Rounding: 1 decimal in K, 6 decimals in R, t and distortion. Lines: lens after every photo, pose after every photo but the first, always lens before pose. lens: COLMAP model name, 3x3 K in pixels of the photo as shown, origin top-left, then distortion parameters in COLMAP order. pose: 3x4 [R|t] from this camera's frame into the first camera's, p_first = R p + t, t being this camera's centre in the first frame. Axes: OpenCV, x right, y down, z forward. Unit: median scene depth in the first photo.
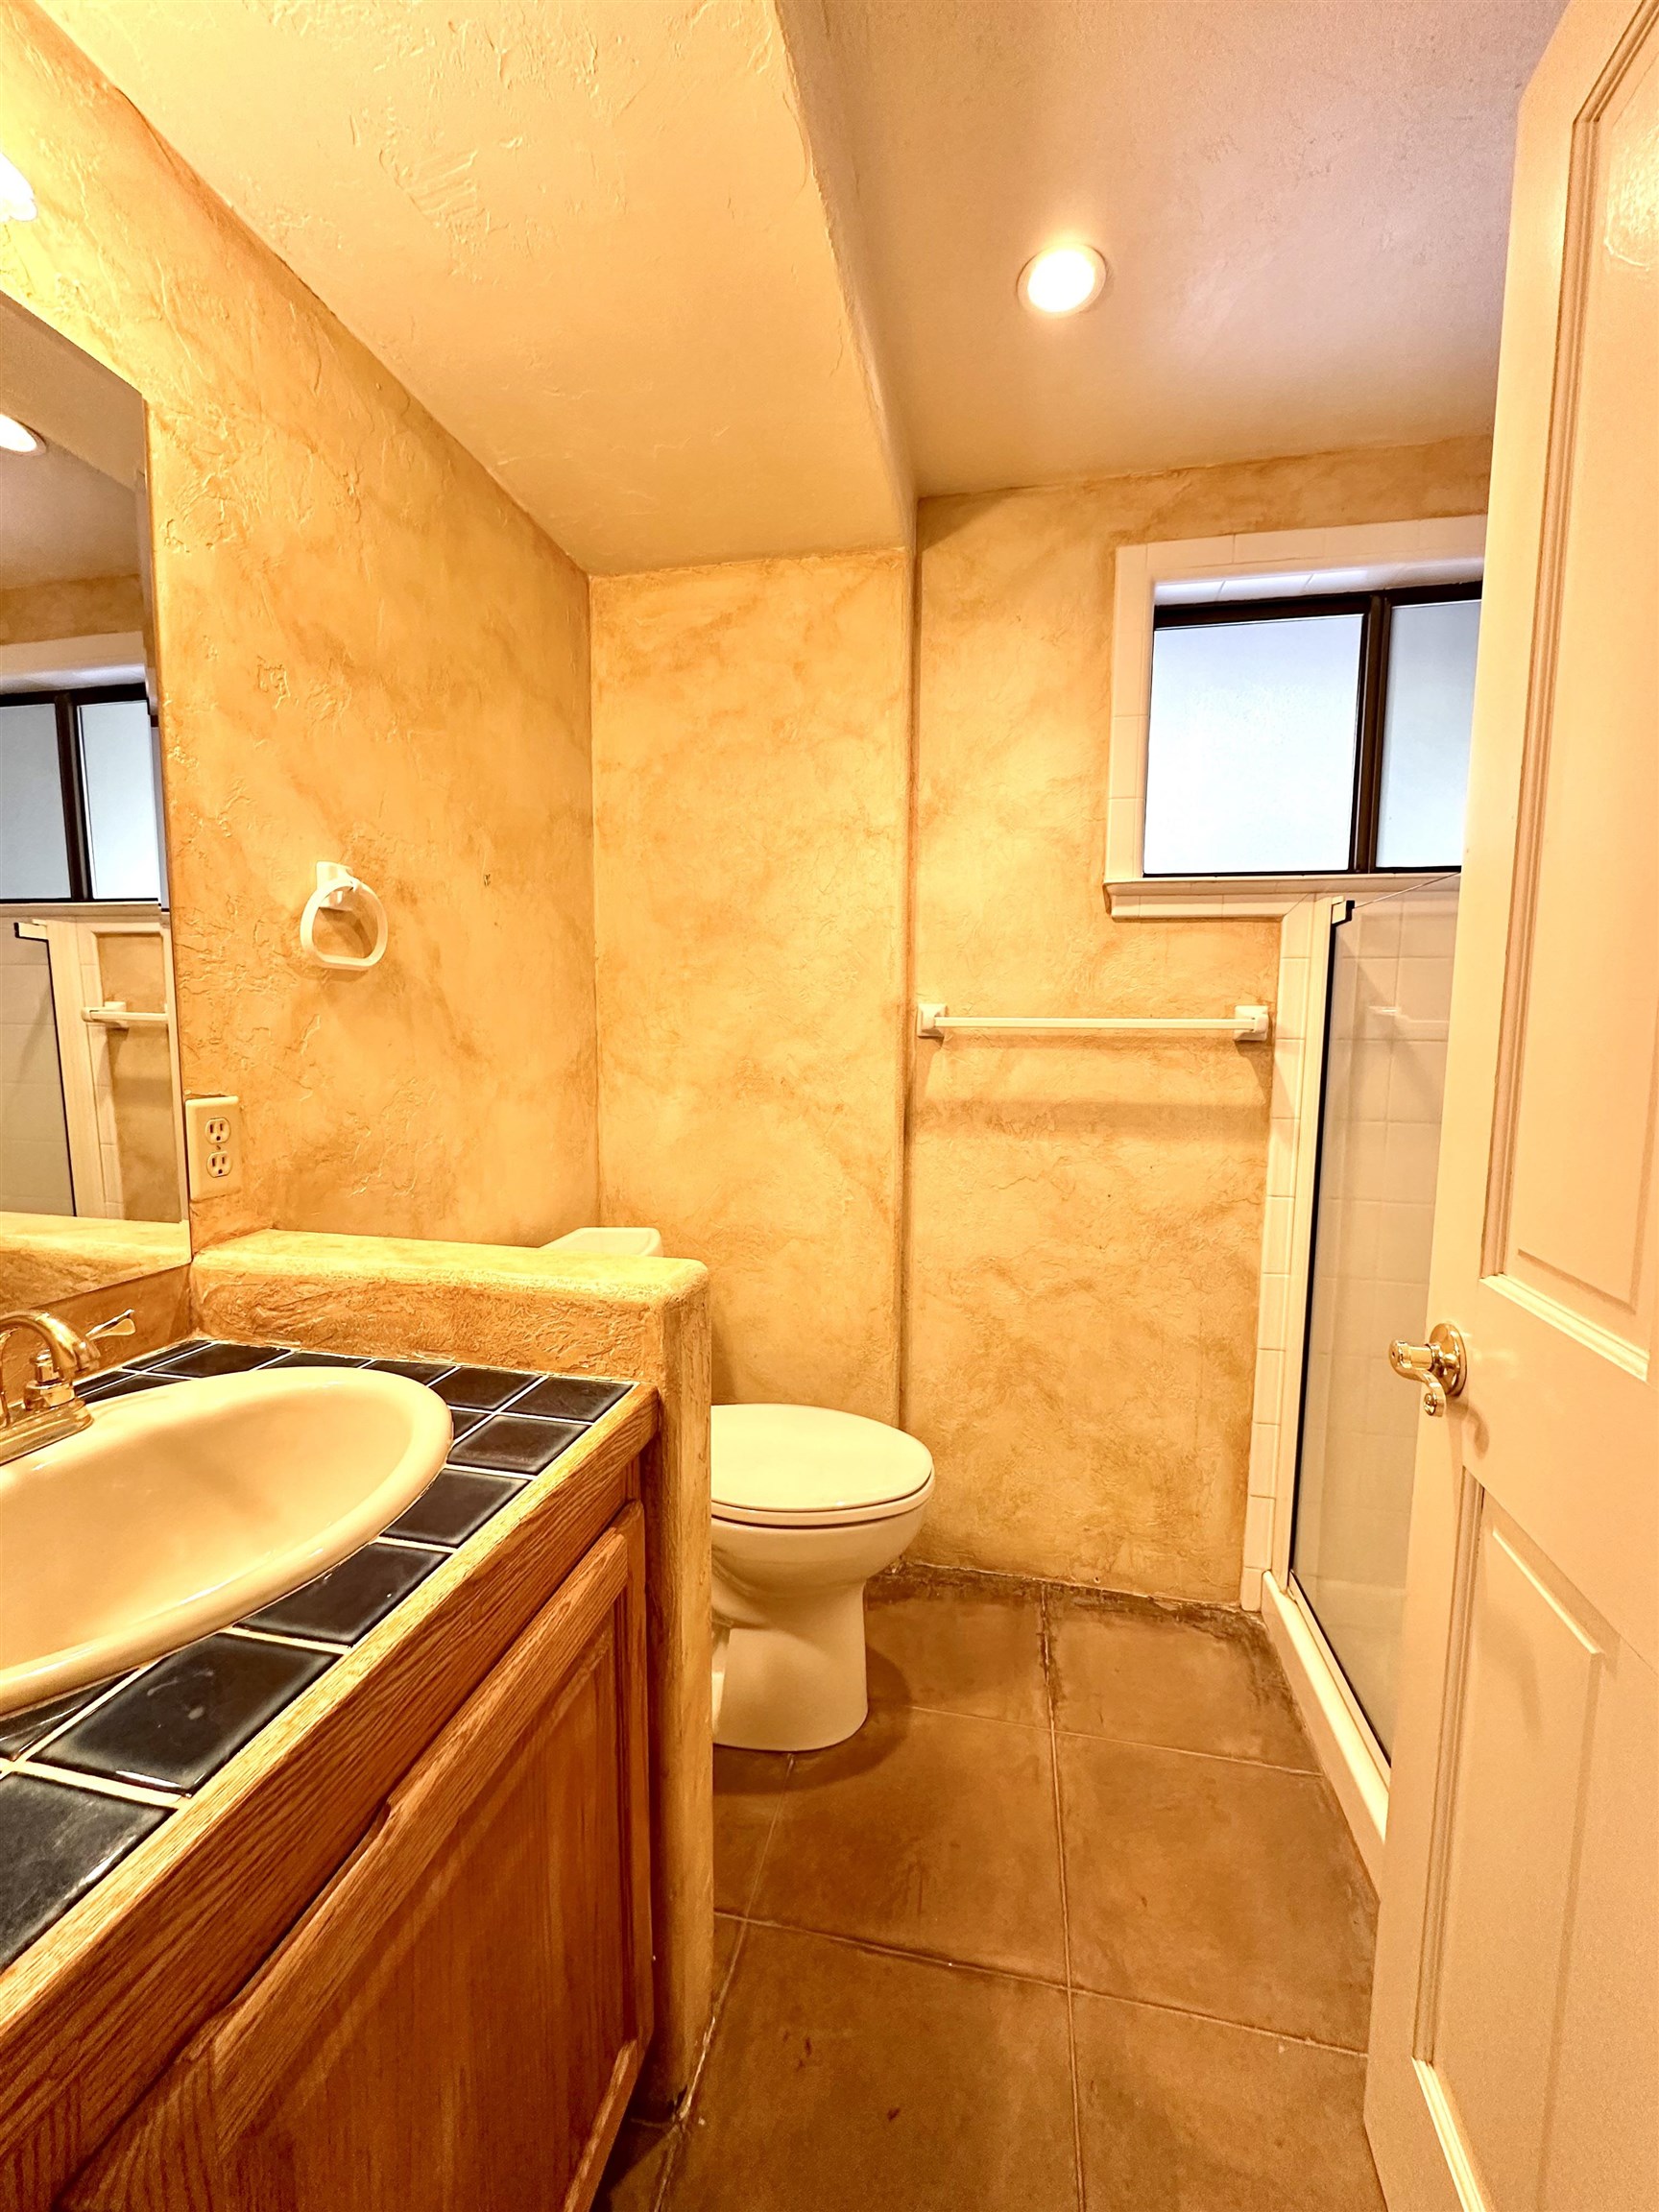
lens RADIAL K [[880.4, 0, 839.0], [0, 880.4, 1110.7], [0, 0, 1]] dist [-0.003791, 0.000963]
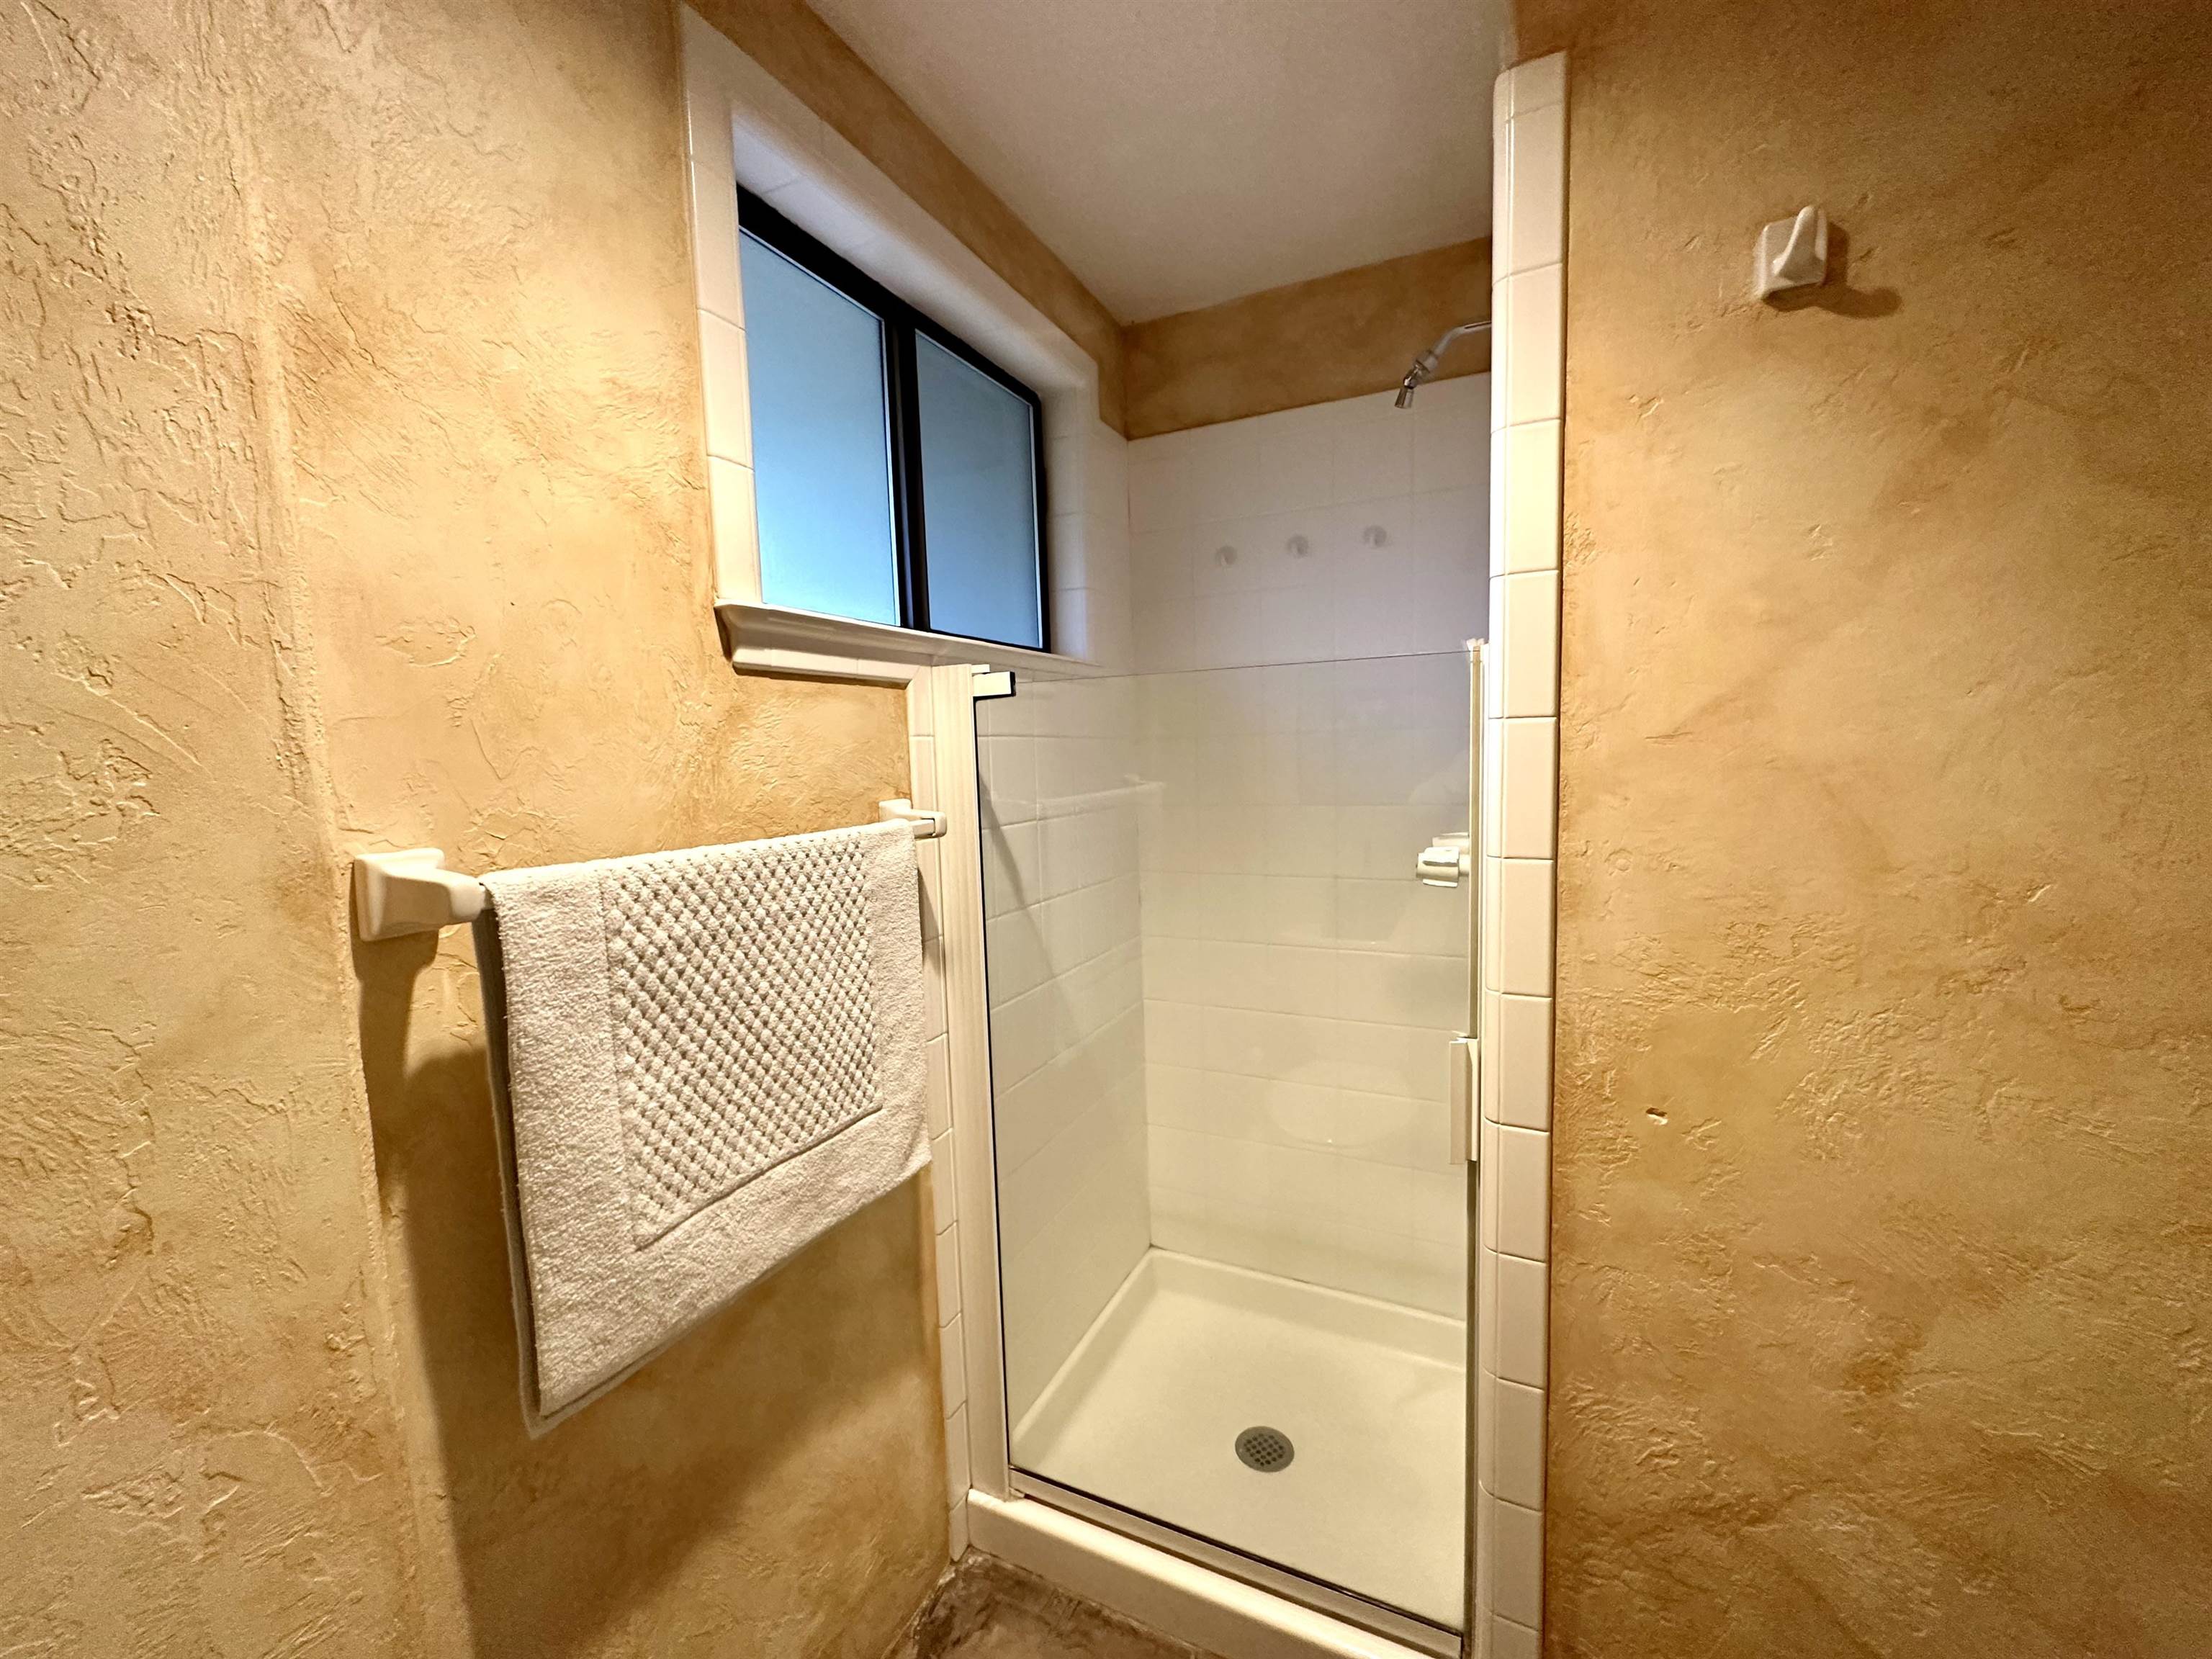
lens RADIAL K [[880.4, 0, 1106.1], [0, 880.4, 828.9], [0, 0, 1]] dist [-0.003791, 0.000963]
pose [[0.240410, -0.107293, 0.964723, -0.199243], [0.127350, 0.988768, 0.078232, -0.126904], [-0.962281, 0.104050, 0.251374, 0.627620]]
